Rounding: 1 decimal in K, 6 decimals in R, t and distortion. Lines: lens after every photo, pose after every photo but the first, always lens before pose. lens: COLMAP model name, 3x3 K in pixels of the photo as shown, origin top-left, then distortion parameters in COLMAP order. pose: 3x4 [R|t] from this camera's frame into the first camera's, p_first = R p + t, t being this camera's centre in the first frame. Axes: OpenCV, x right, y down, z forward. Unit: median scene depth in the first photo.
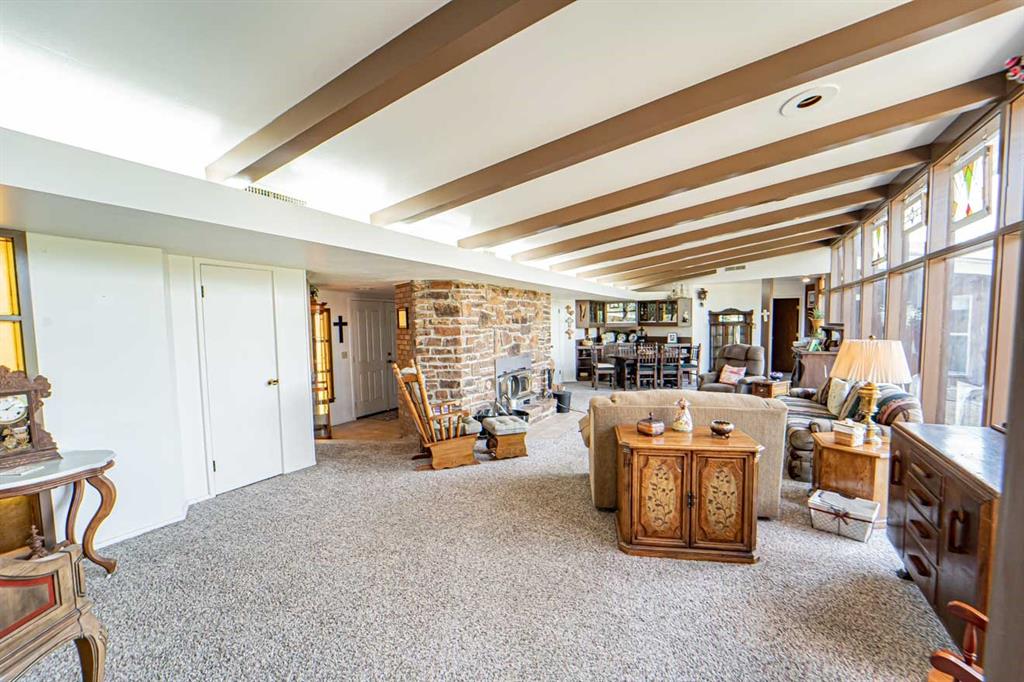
lens RADIAL K [[420.7, 0, 517.0], [0, 420.7, 345.3], [0, 0, 1]] dist [-0.022846, -0.000743]
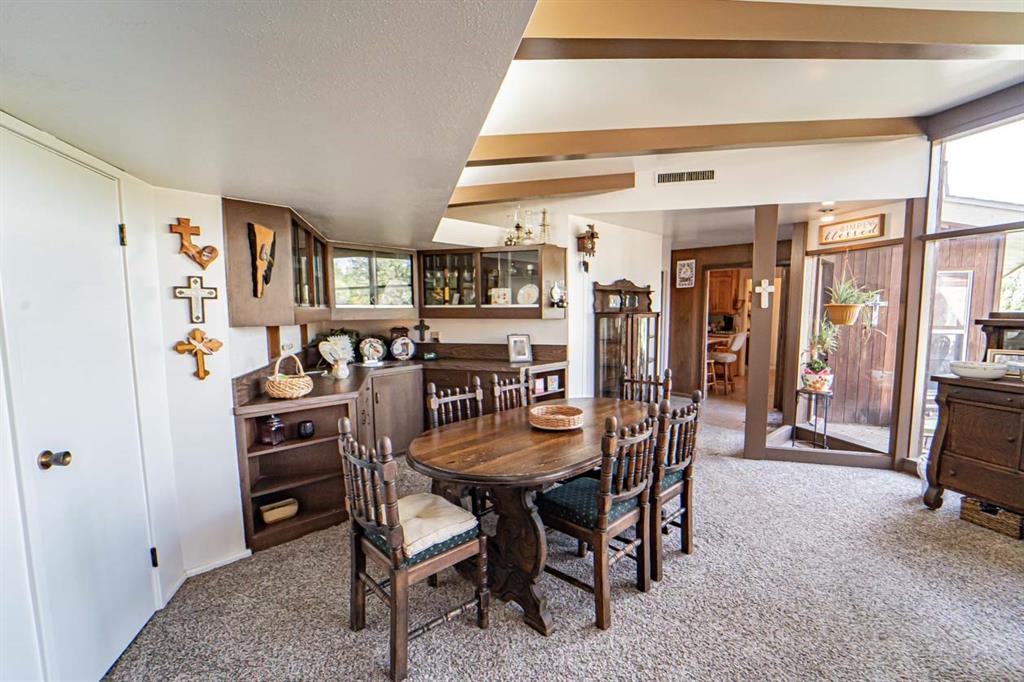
lens RADIAL K [[420.7, 0, 506.9], [0, 420.7, 350.6], [0, 0, 1]] dist [-0.022846, -0.000743]
pose [[0.720971, -0.052780, 0.690953, 0.091482], [0.028737, 0.998515, 0.046288, -0.034261], [-0.692369, -0.013516, 0.721417, 0.733754]]
